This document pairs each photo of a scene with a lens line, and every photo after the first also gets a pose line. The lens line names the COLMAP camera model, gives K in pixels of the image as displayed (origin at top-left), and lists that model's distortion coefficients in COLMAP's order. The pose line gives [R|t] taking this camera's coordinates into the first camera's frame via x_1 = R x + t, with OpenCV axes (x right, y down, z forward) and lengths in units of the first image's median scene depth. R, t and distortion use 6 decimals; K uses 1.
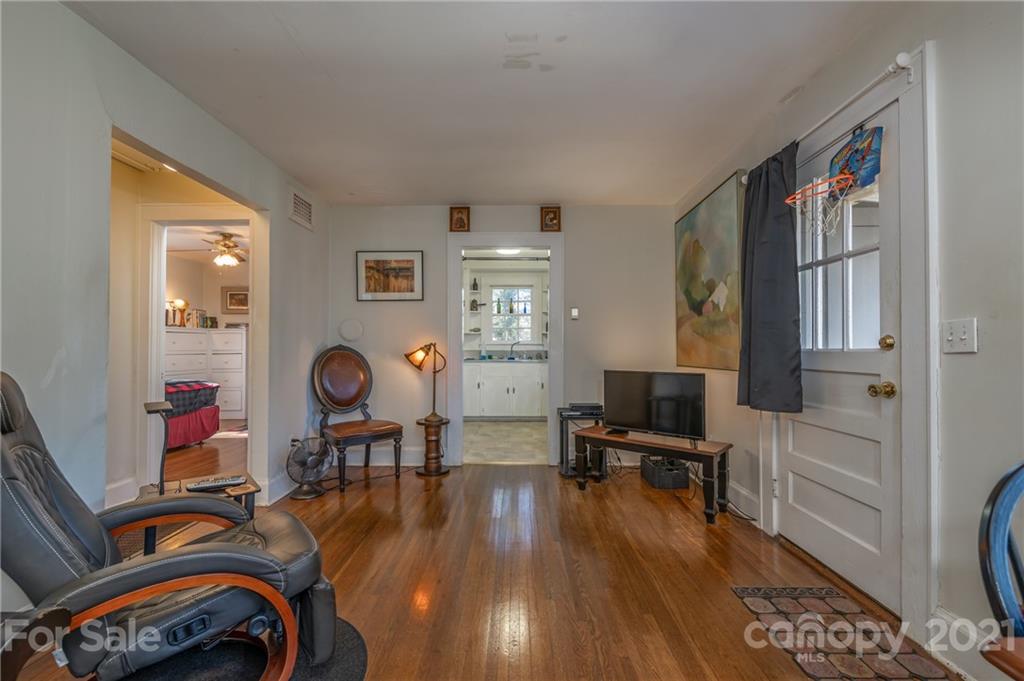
lens RADIAL K [[443.9, 0, 519.4], [0, 443.9, 341.4], [0, 0, 1]] dist [0.002675, -0.001996]
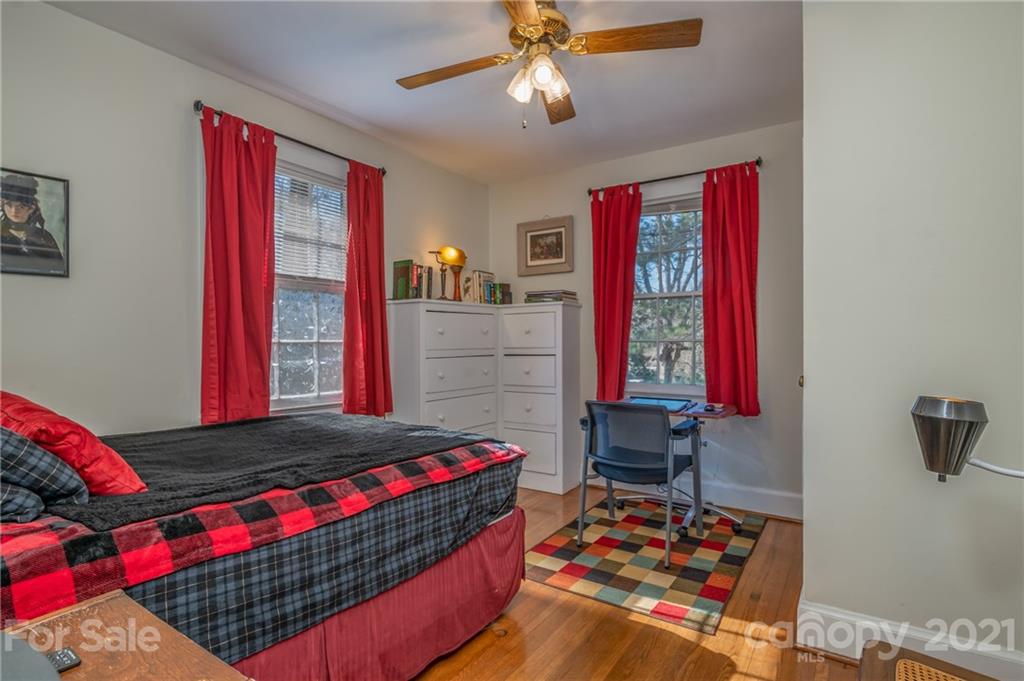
lens RADIAL K [[519.0, 0, 510.3], [0, 519.0, 341.4], [0, 0, 1]] dist [0.000010, 0.000002]
pose [[0.832605, 0.001131, -0.553866, -0.347745], [0.010532, 0.999785, 0.017875, 0.002898], [0.553767, -0.020716, 0.832414, 0.496703]]
